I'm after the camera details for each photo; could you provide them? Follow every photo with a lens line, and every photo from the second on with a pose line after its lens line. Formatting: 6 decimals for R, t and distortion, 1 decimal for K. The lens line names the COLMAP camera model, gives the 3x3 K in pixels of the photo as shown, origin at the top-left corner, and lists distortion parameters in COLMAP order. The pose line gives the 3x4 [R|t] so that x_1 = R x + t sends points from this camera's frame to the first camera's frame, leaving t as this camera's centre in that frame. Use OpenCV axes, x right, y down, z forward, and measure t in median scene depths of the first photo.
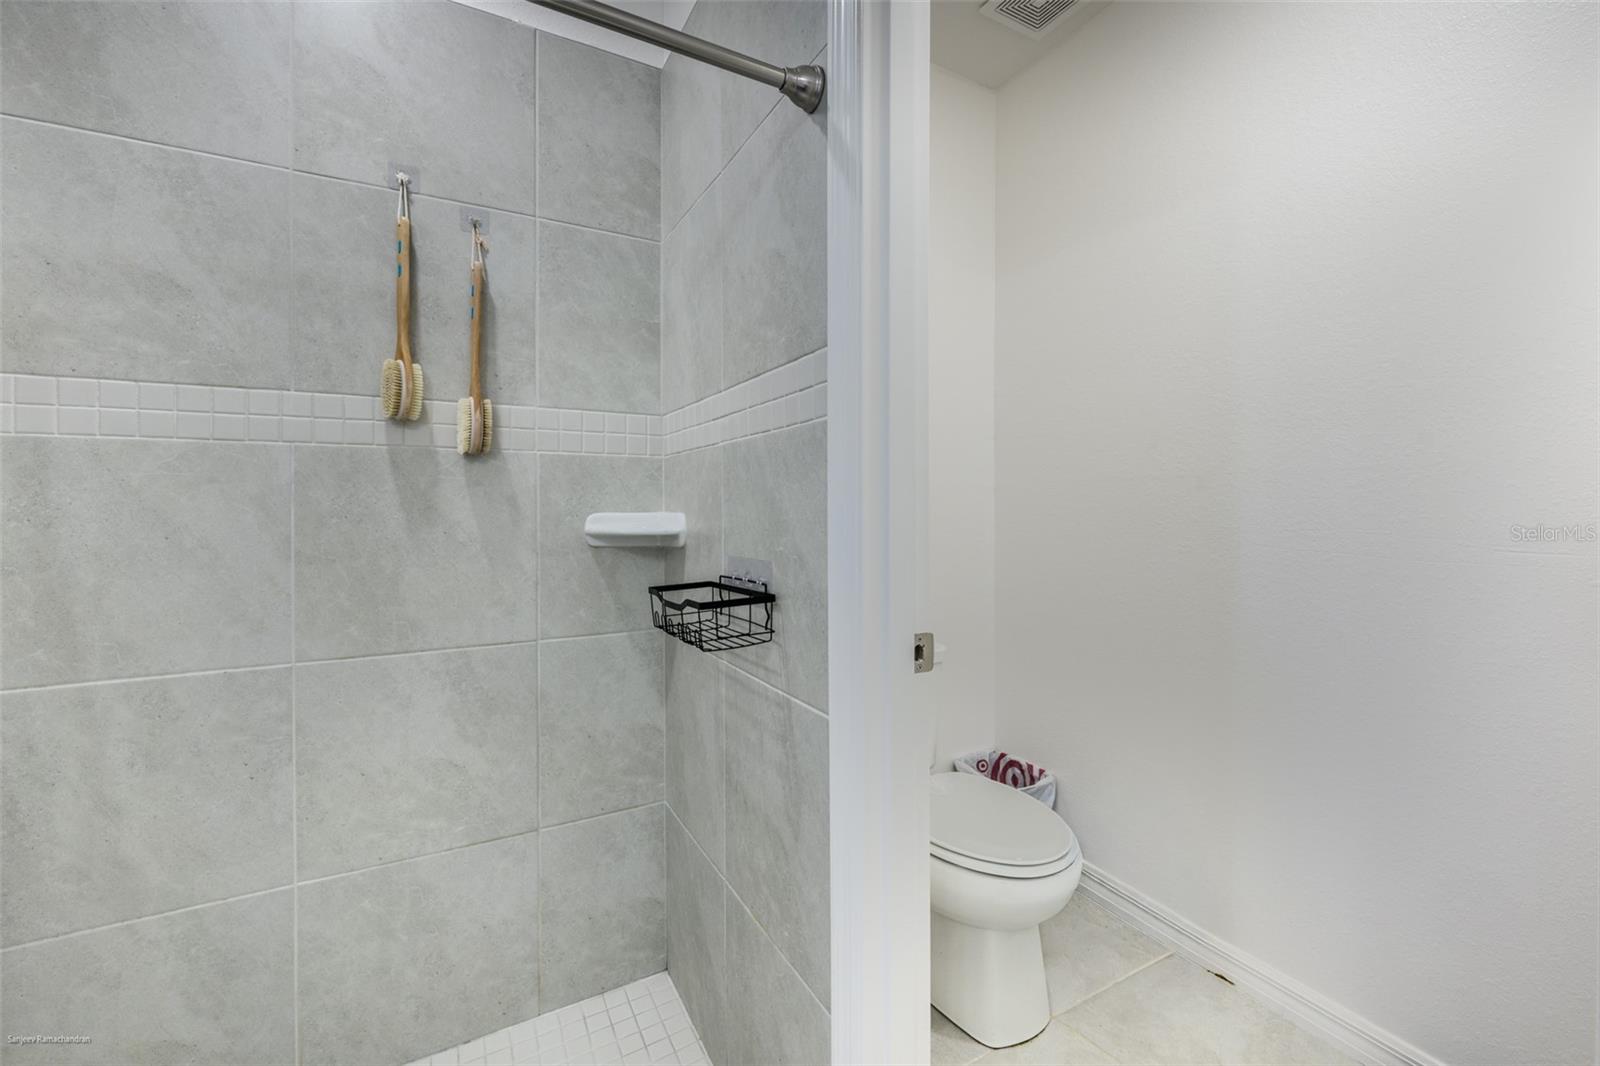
lens RADIAL K [[684.6, 0, 852.3], [0, 684.6, 505.2], [0, 0, 1]] dist [-0.001685, 0.000123]
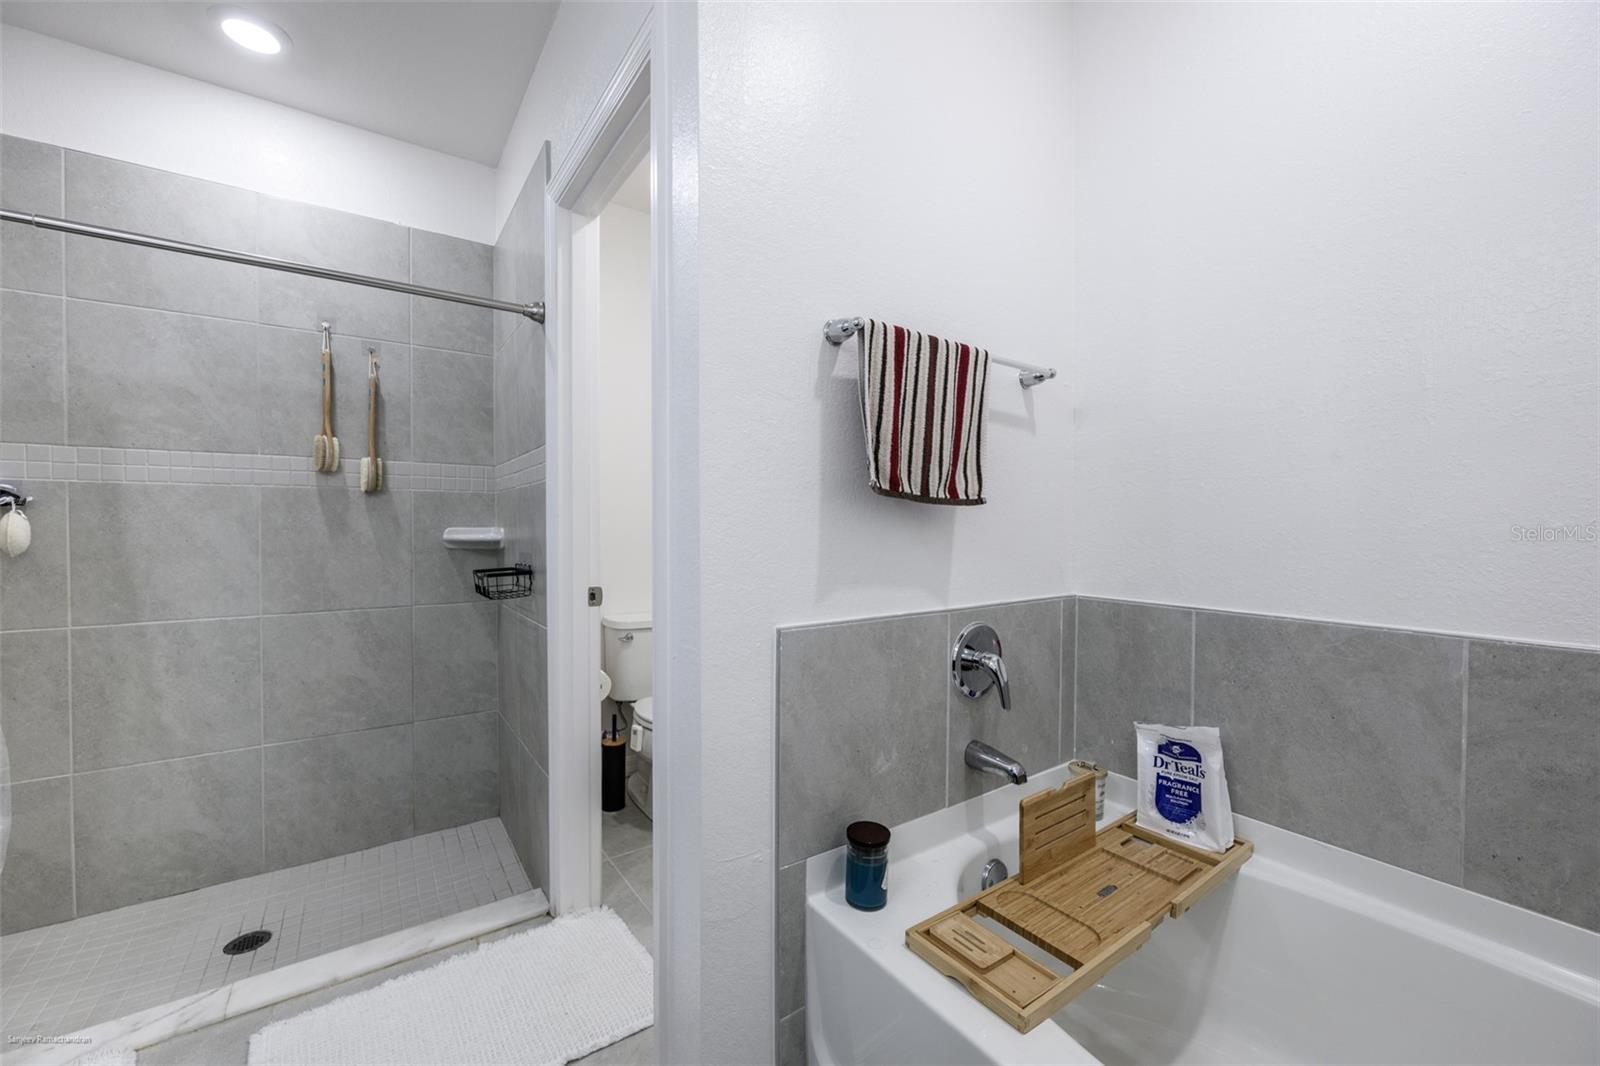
lens RADIAL K [[617.1, 0, 767.0], [0, 617.1, 530.9], [0, 0, 1]] dist [0.000342, -0.000030]
pose [[0.999112, 0.002884, 0.042037, 0.345603], [-0.003354, 0.999933, 0.011120, 0.000468], [-0.042002, -0.011251, 0.999054, -0.538482]]
